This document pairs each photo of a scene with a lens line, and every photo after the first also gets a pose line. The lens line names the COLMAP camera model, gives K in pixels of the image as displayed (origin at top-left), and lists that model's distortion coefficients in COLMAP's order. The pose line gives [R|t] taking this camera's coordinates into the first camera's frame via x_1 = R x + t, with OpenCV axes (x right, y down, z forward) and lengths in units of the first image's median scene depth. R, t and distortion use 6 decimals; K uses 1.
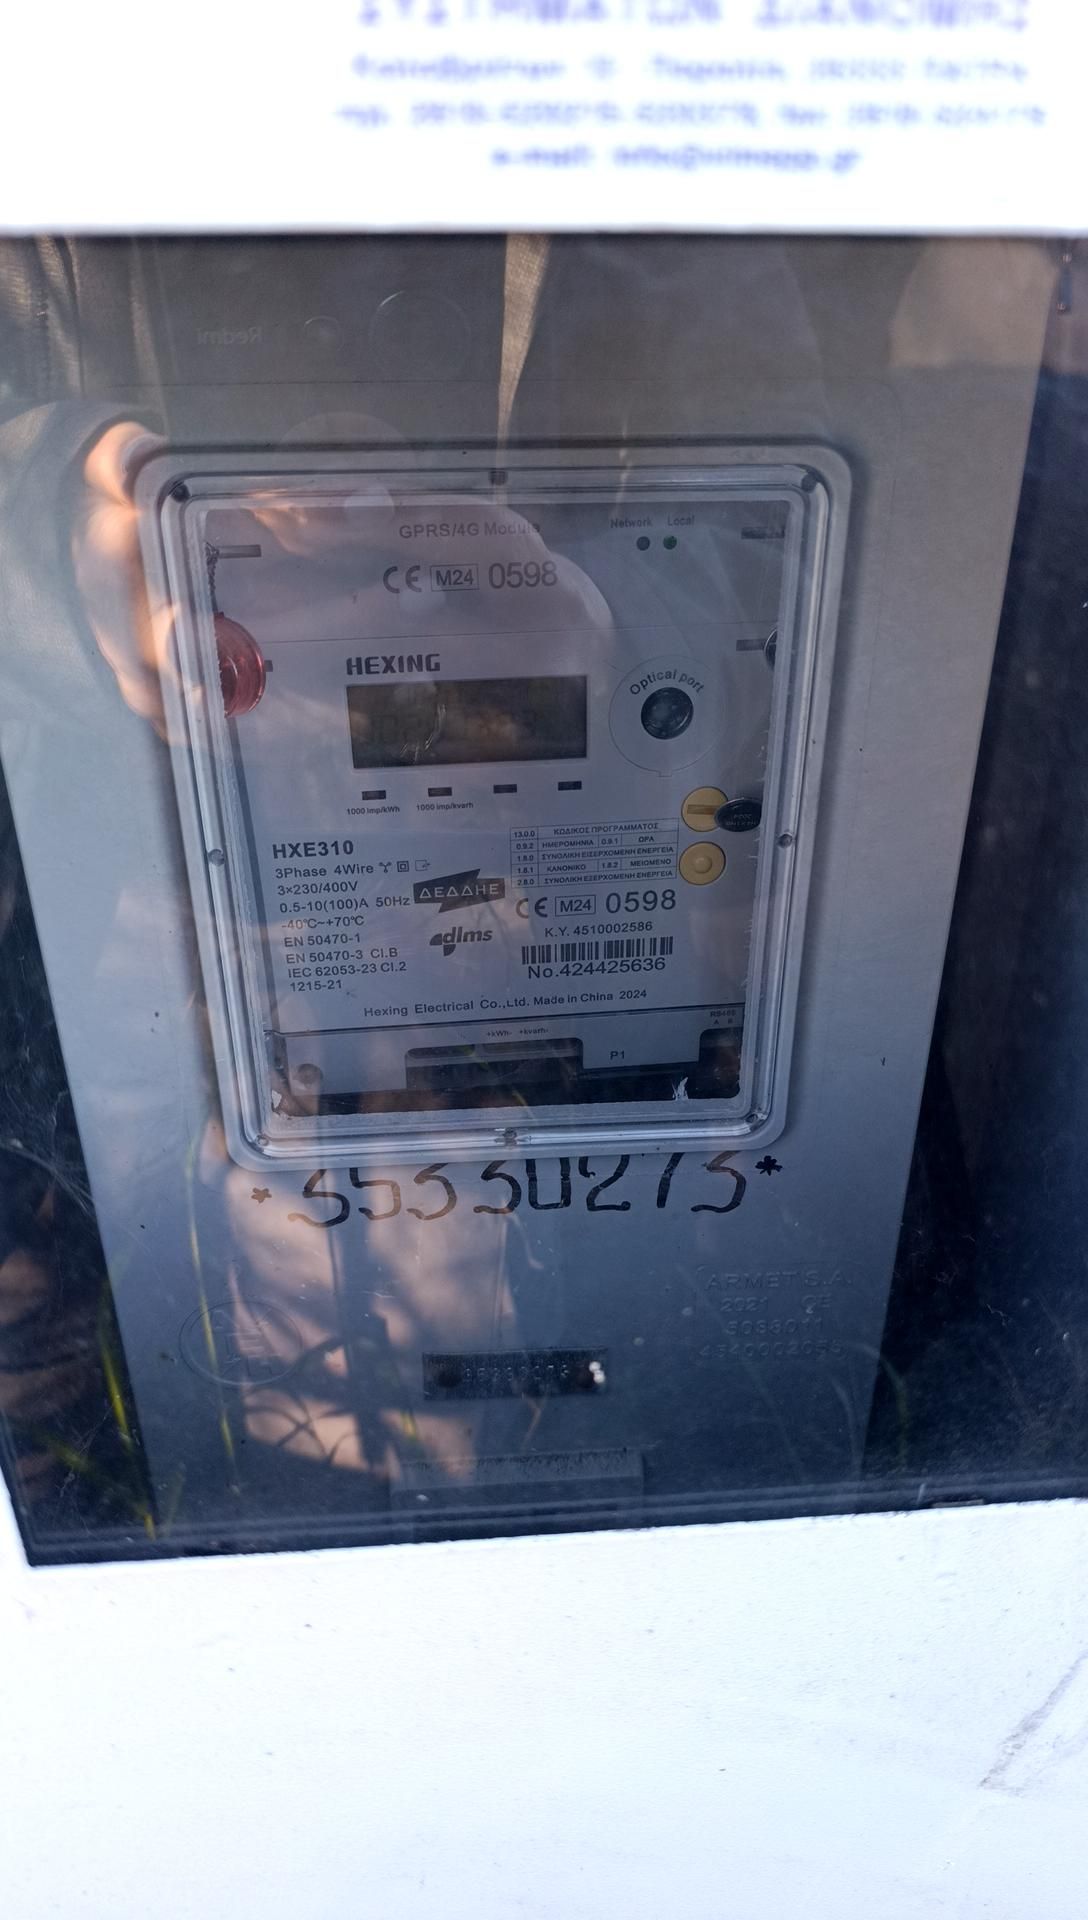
lens RADIAL K [[1322.8, 0, 543.1], [0, 1322.8, 967.1], [0, 0, 1]] dist [-0.008262, -0.005242]
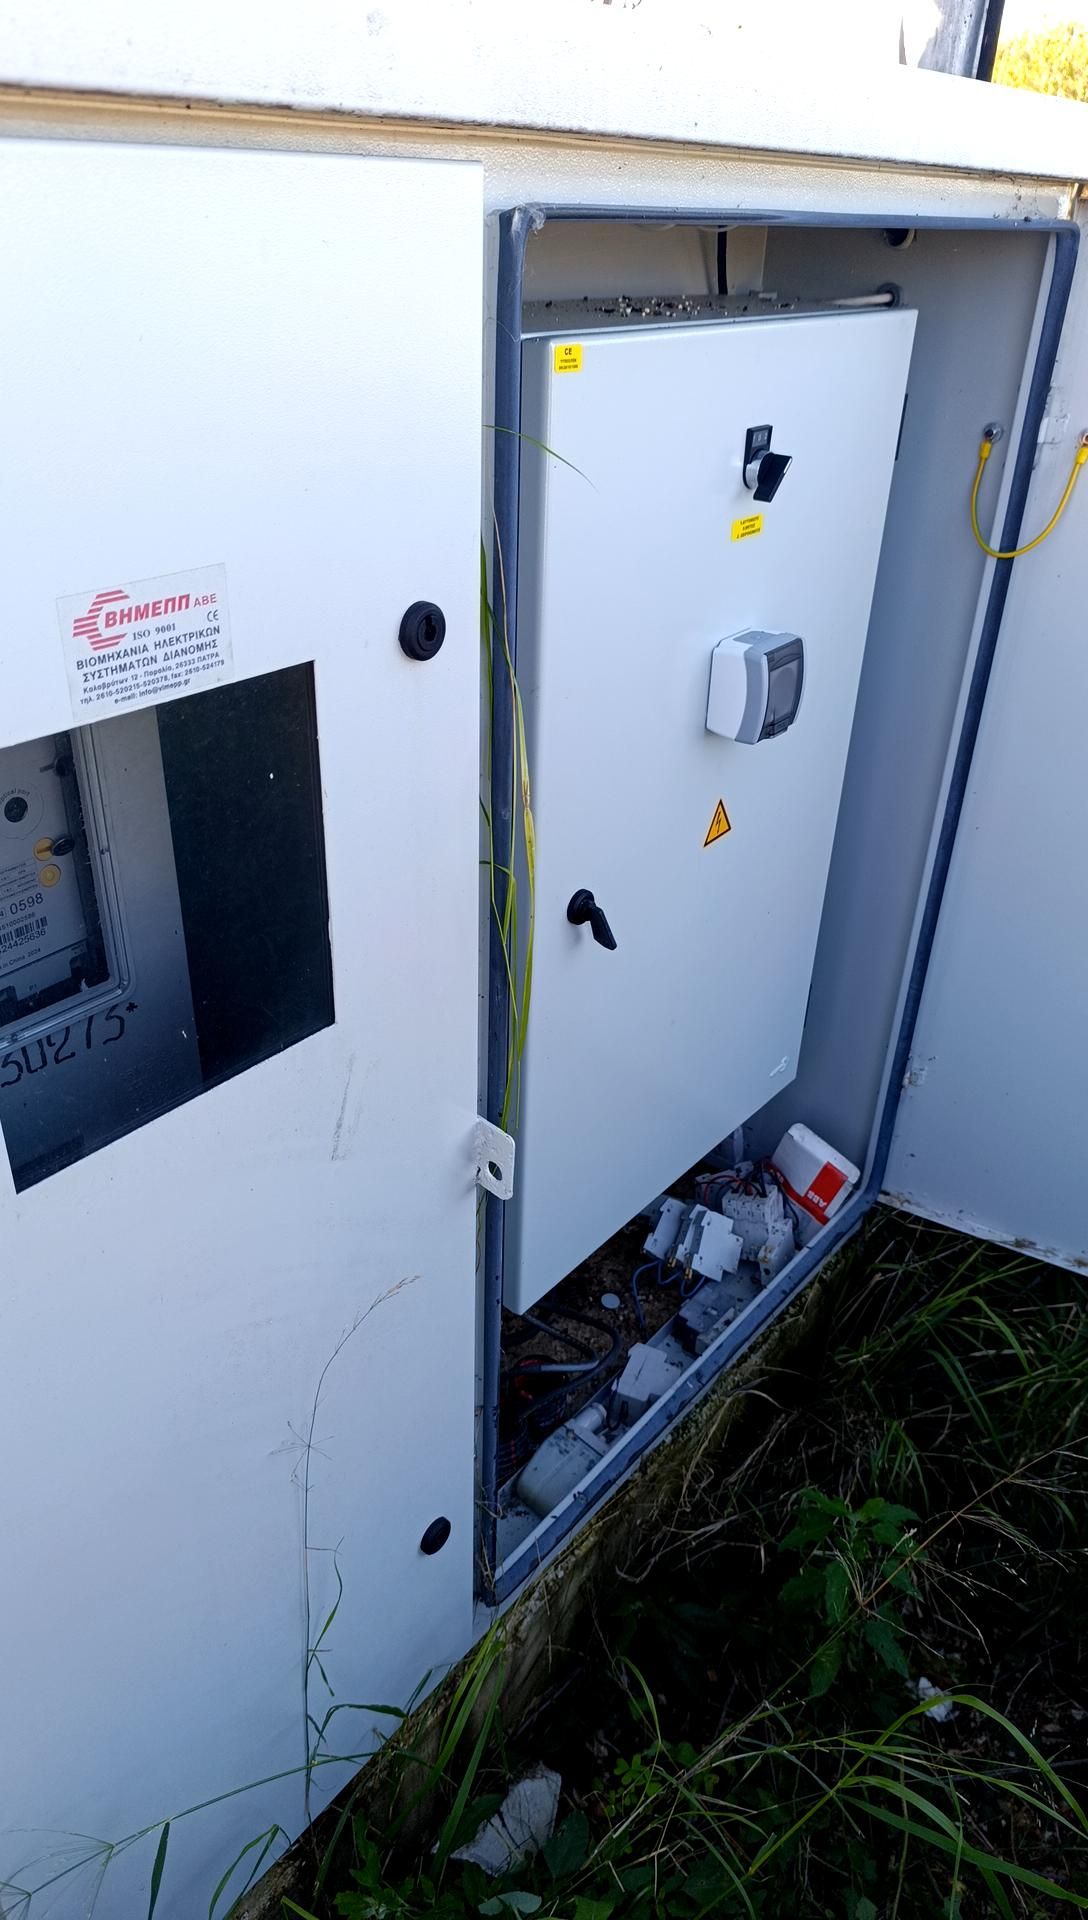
lens RADIAL K [[1322.8, 0, 544.7], [0, 1322.8, 962.0], [0, 0, 1]] dist [-0.008262, -0.005242]
pose [[0.687538, -0.344159, 0.639411, -0.683829], [0.325119, 0.933258, 0.152730, -0.018576], [-0.649299, 0.102878, 0.753543, -0.970887]]
